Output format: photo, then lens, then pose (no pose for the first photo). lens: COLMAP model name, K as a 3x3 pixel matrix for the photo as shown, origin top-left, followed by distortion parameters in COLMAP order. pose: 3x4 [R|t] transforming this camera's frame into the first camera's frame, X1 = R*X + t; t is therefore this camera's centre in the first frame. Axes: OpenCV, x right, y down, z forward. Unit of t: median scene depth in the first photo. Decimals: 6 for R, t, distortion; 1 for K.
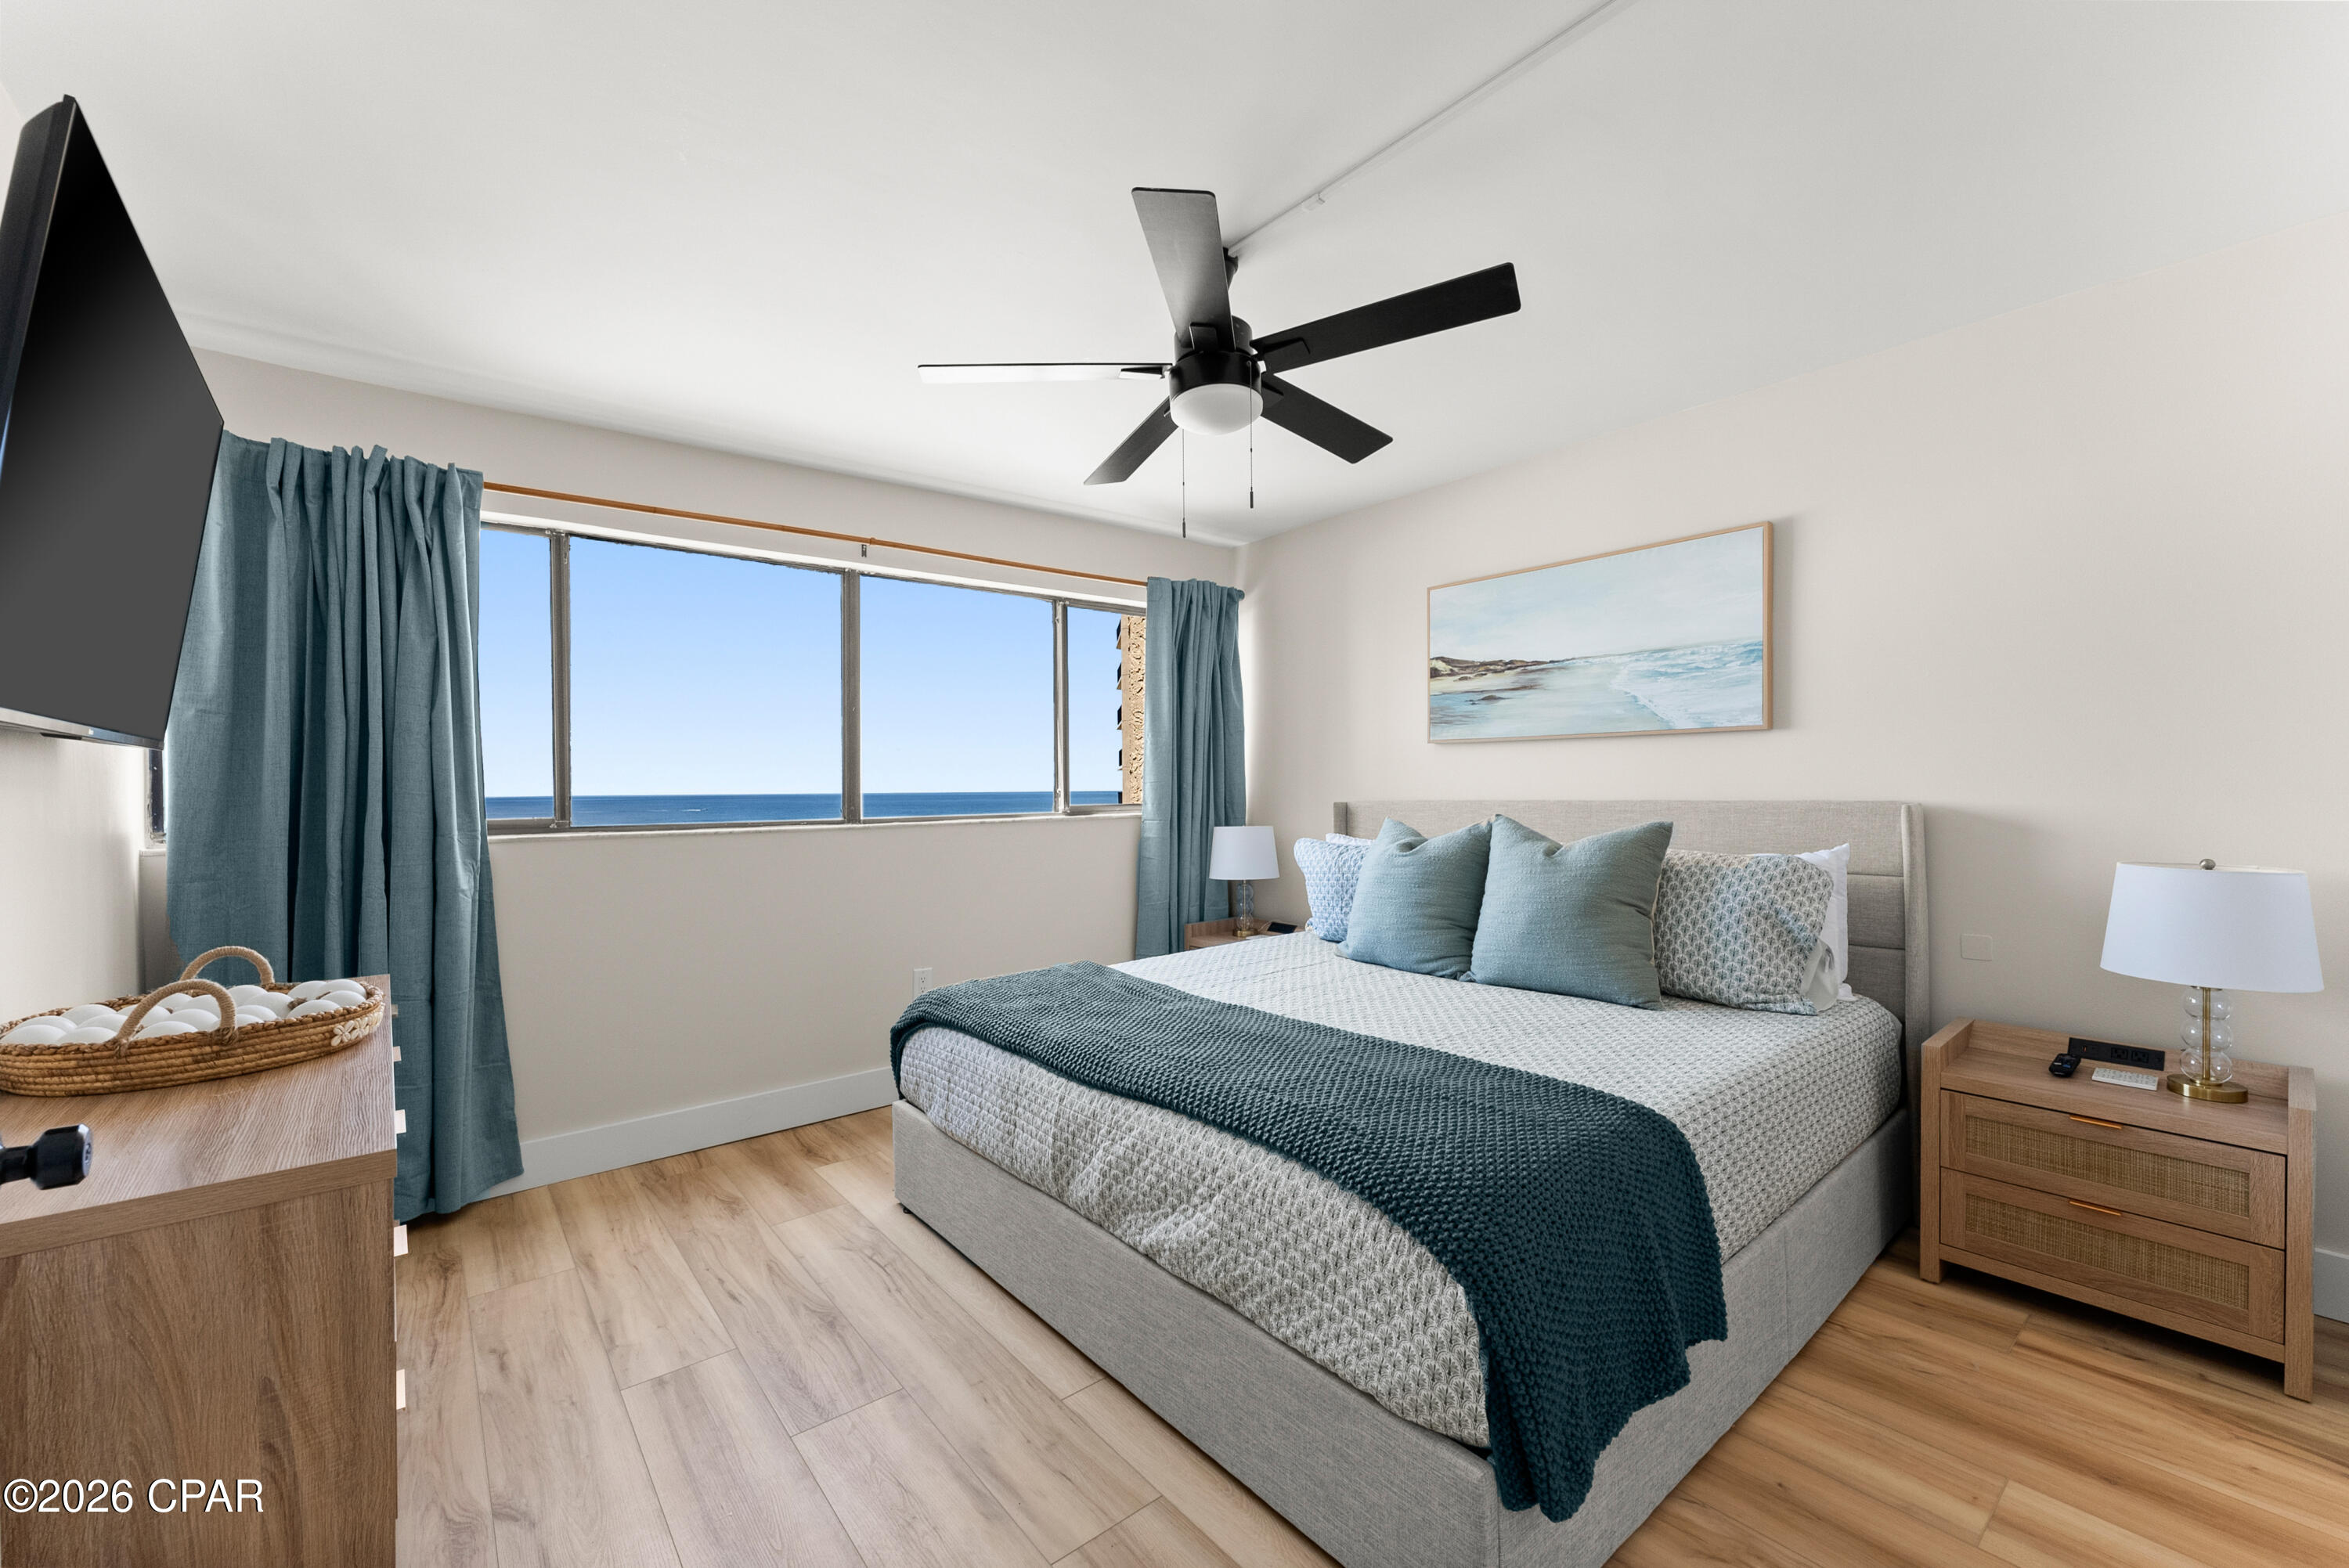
lens RADIAL K [[967.9, 0, 1178.4], [0, 967.9, 771.4], [0, 0, 1]] dist [-0.000360, 0.000546]
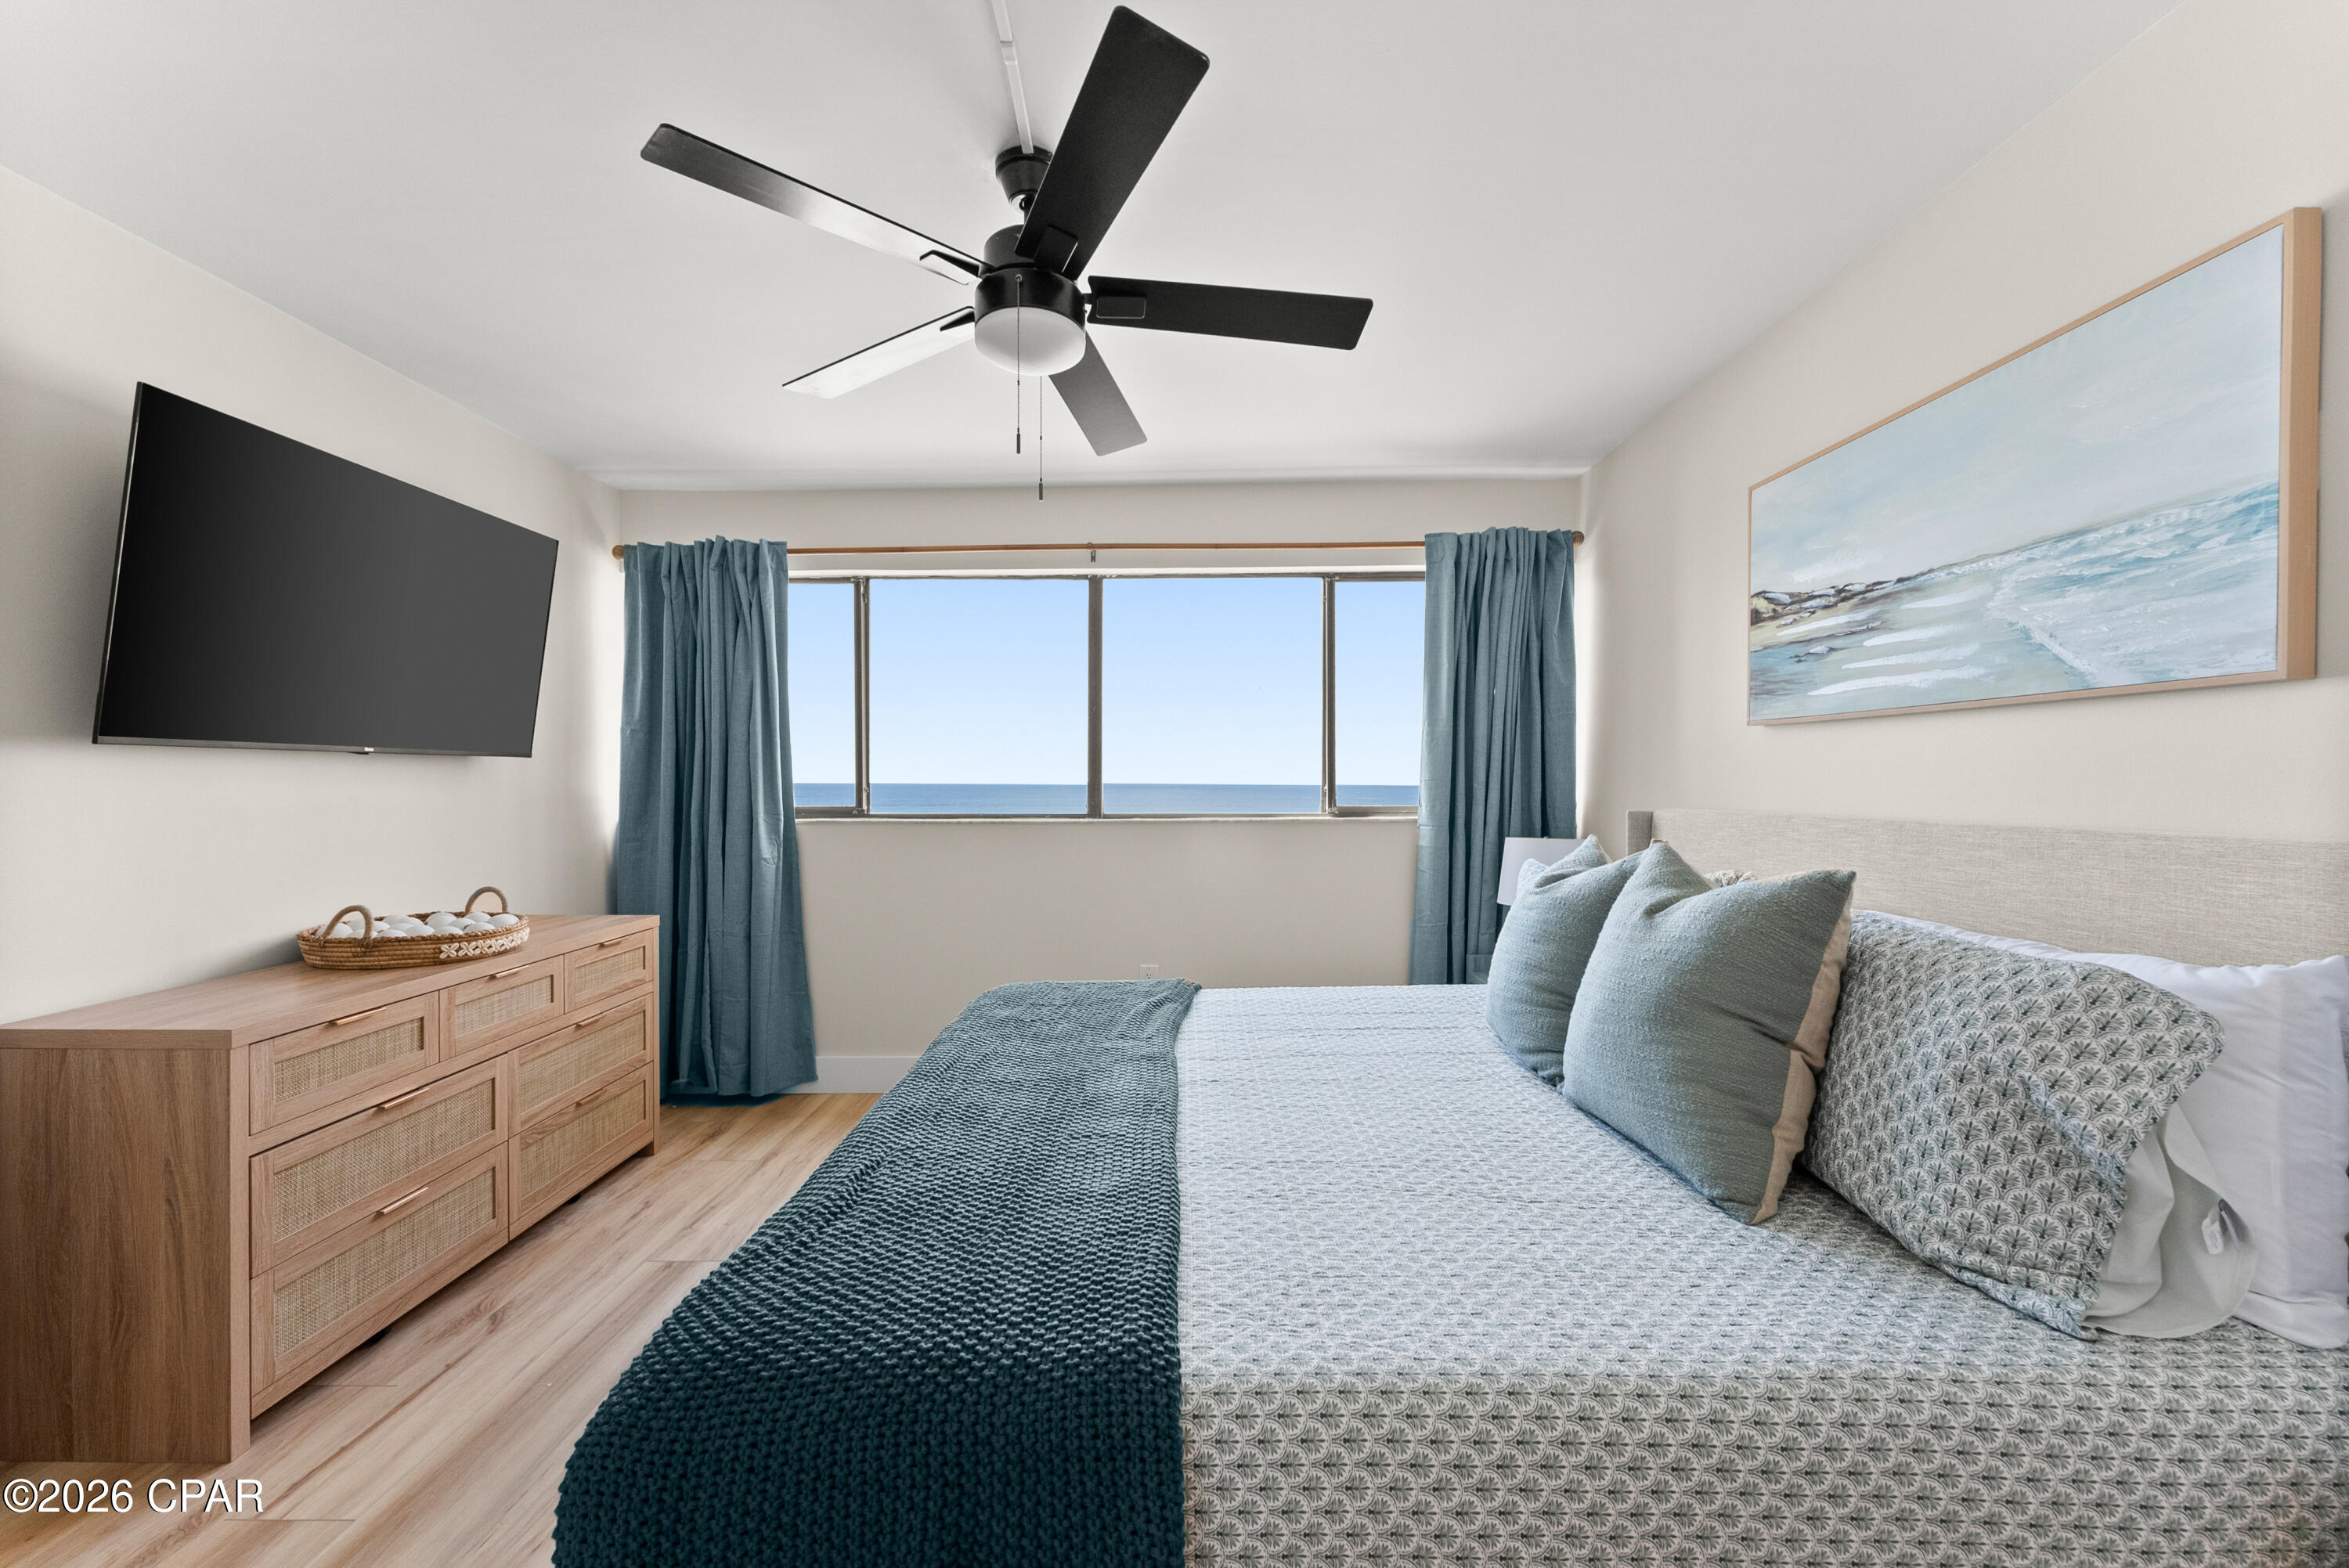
lens RADIAL K [[961.7, 0, 1181.4], [0, 961.7, 773.8], [0, 0, 1]] dist [-0.000728, -0.000060]
pose [[0.761532, 0.005098, -0.648107, 0.488201], [0.003111, 0.999929, 0.011522, -0.006366], [0.648120, -0.010790, 0.761462, 0.320301]]
